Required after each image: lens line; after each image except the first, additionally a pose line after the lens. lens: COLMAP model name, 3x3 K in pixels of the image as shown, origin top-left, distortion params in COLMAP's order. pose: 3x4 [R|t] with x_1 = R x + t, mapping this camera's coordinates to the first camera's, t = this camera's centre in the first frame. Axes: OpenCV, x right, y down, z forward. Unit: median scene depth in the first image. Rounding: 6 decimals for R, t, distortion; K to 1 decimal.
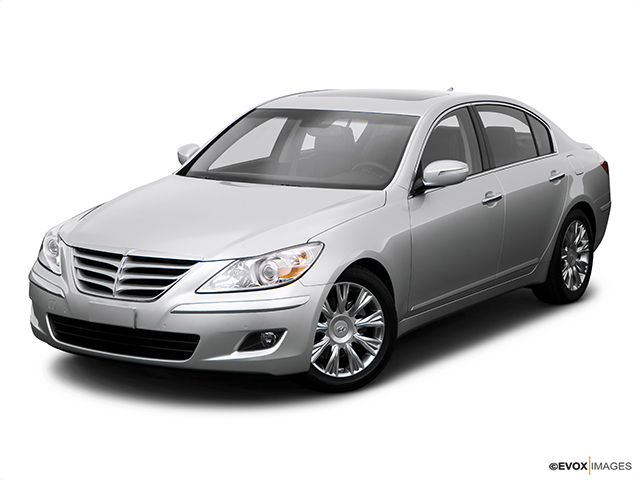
lens RADIAL K [[1200.8, 0, 323.1], [0, 1200.8, 242.7], [0, 0, 1]] dist [0.031312, 0.000000]
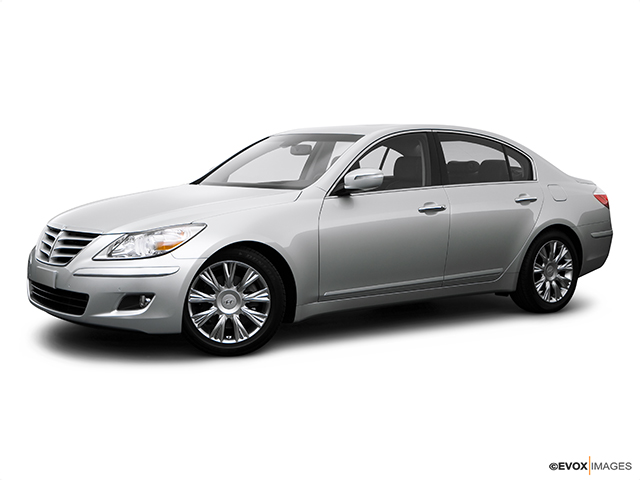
lens RADIAL K [[824.7, 0, 320.7], [0, 824.7, 236.7], [0, 0, 1]] dist [-0.014113, 0.000000]
pose [[0.949833, 0.031964, -0.311119, 0.342222], [-0.053419, 0.996727, -0.060683, 0.052648], [0.308161, 0.074258, 0.948432, 0.266099]]
